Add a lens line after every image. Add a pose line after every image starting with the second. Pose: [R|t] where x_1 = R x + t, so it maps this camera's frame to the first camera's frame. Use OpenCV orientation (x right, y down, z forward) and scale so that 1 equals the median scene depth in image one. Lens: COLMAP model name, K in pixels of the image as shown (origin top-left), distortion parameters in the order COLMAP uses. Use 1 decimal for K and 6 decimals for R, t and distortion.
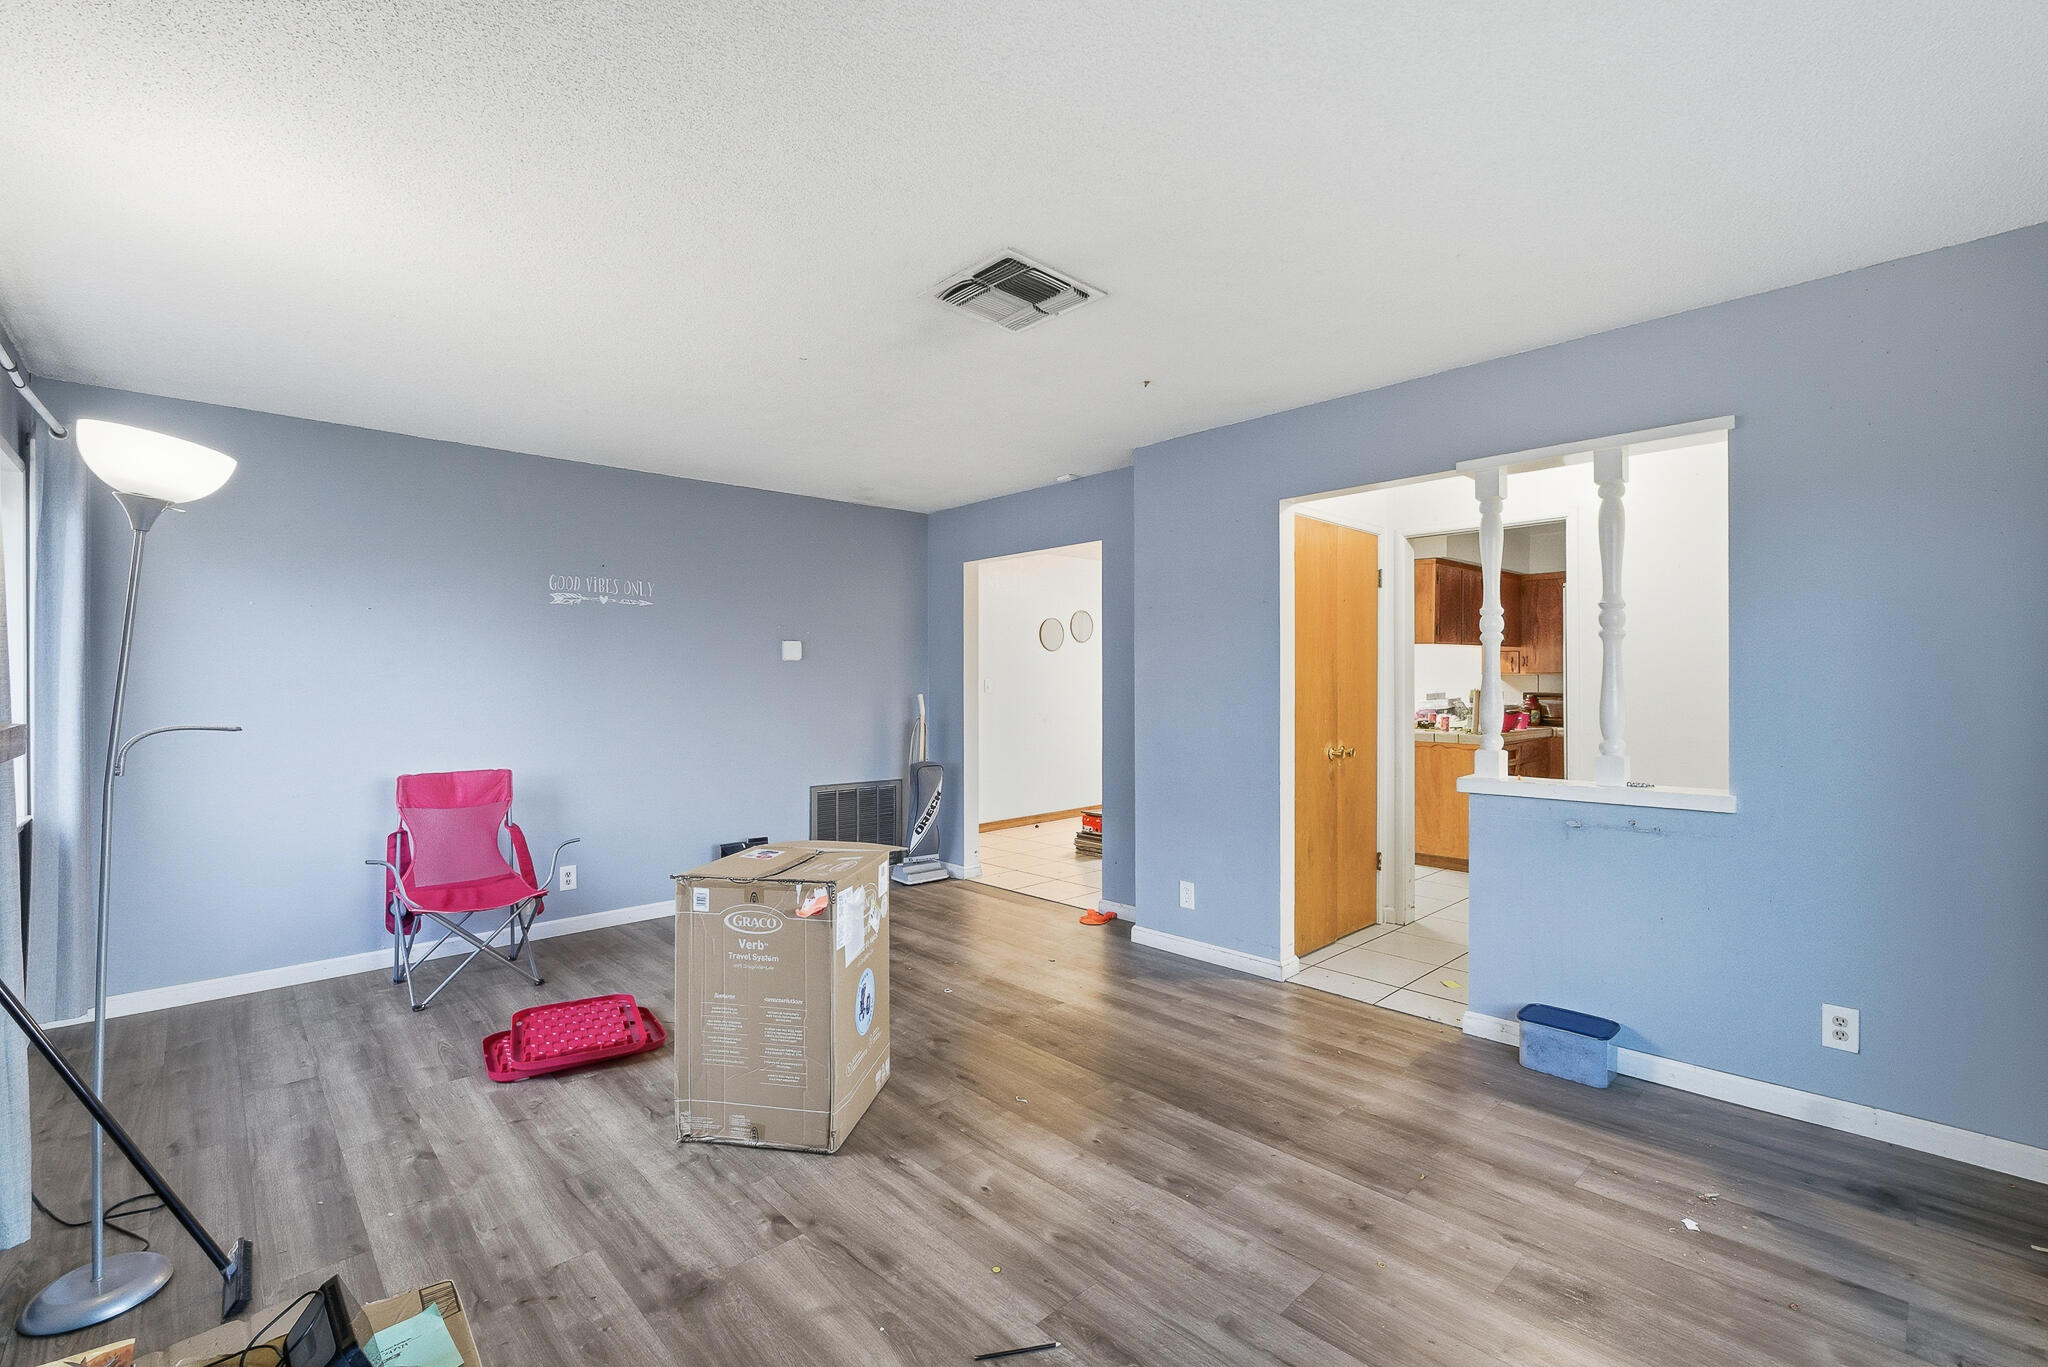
lens RADIAL K [[893.0, 0, 1022.2], [0, 893.0, 678.9], [0, 0, 1]] dist [-0.001403, -0.000137]
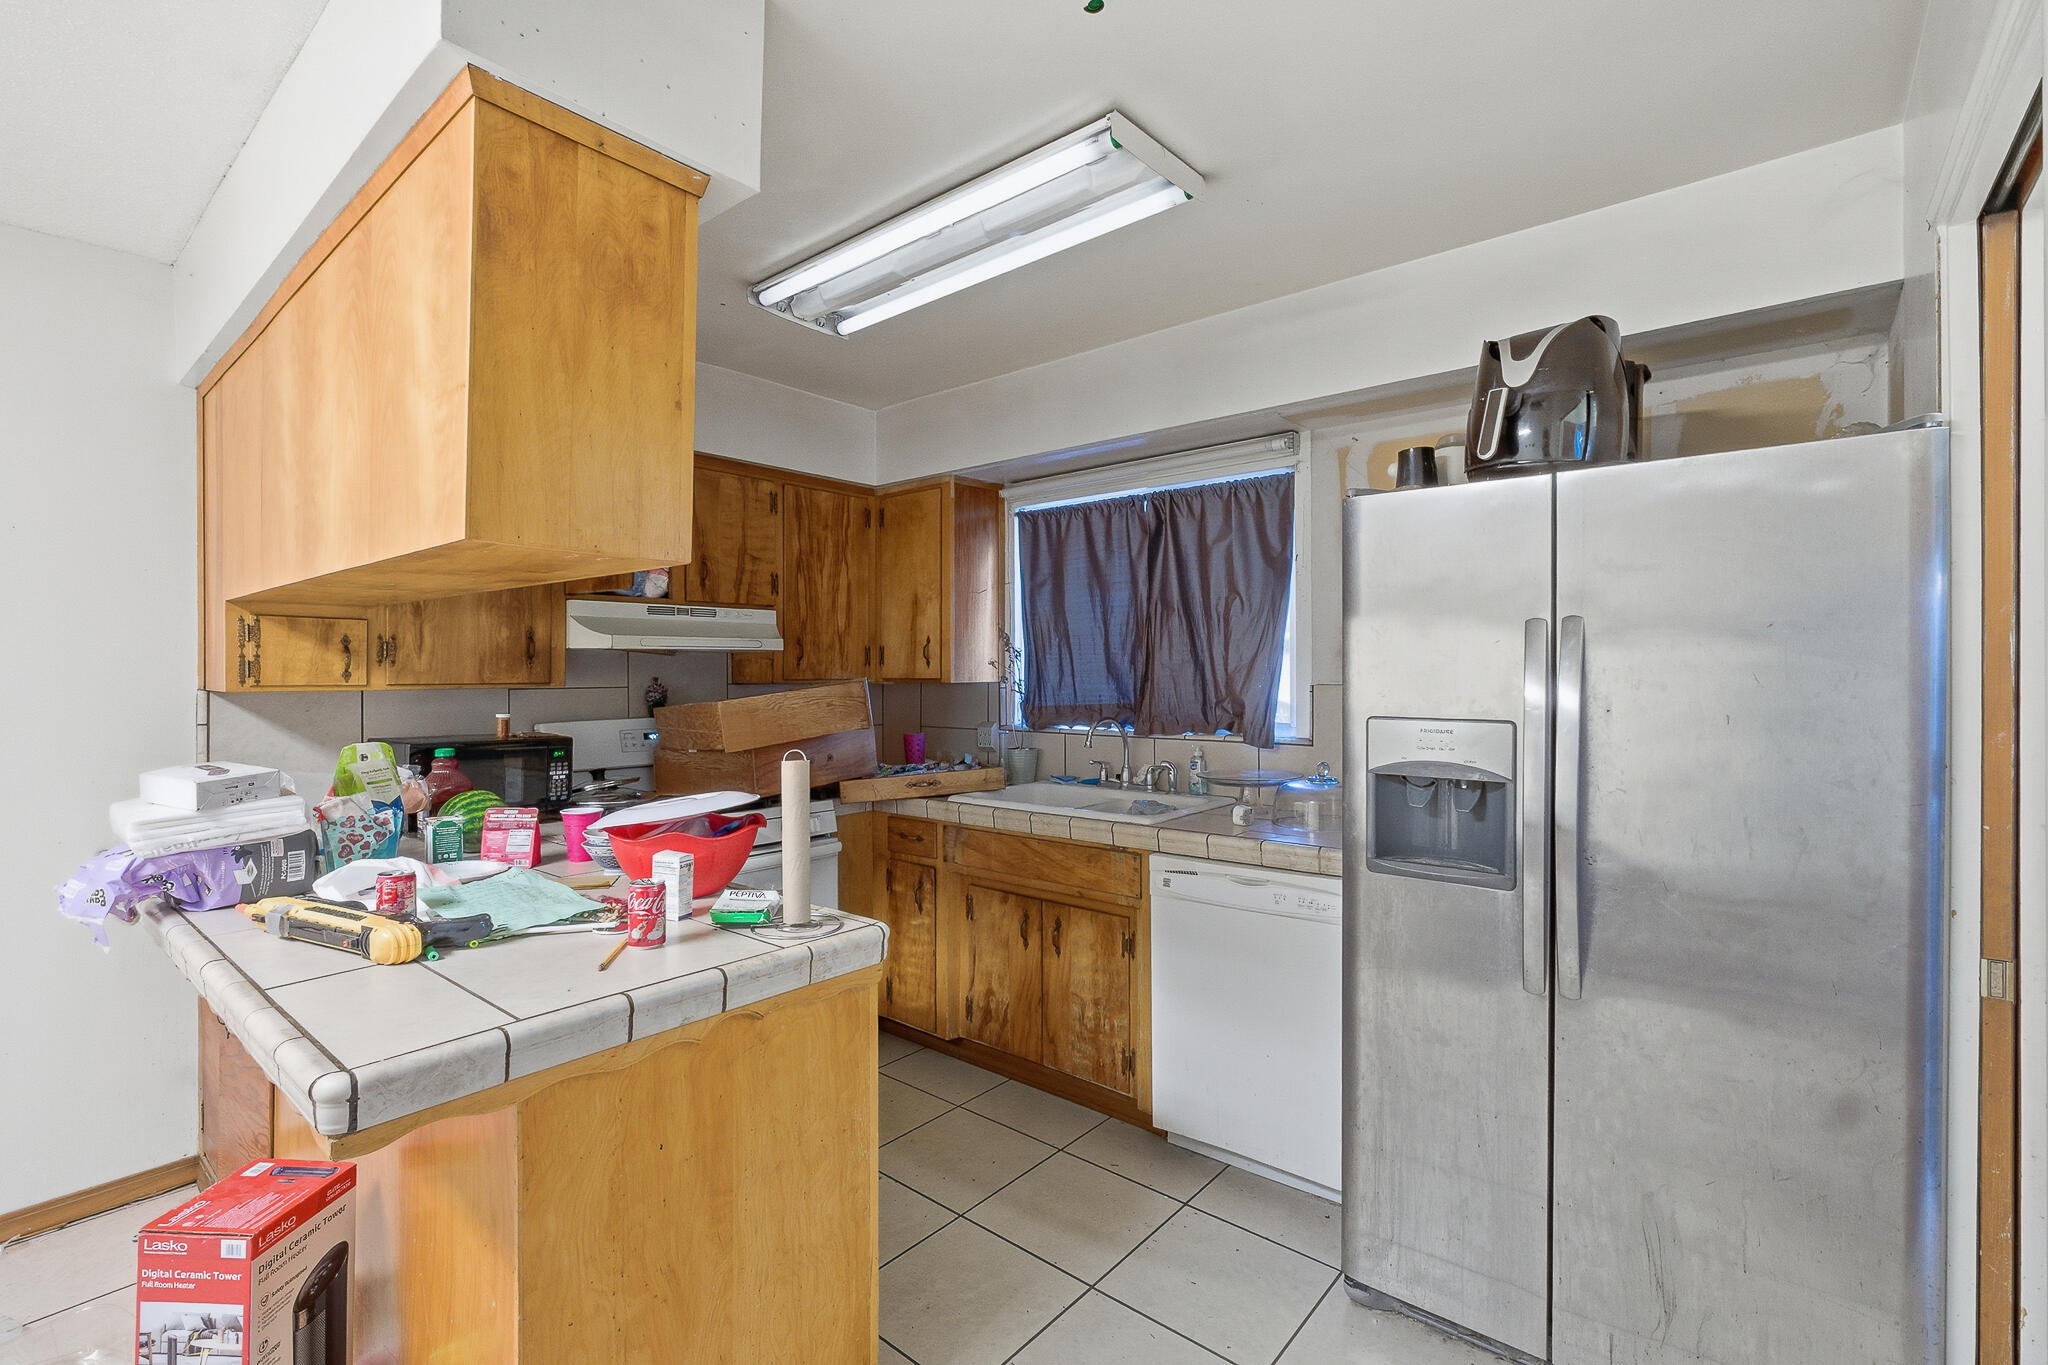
lens RADIAL K [[907.8, 0, 1032.1], [0, 907.8, 672.4], [0, 0, 1]] dist [-0.002001, 0.000361]
pose [[-0.121503, 0.000916, 0.992591, 0.333077], [0.000060, 1.000000, -0.000915, -0.018376], [-0.992591, -0.000052, -0.121503, 1.373582]]
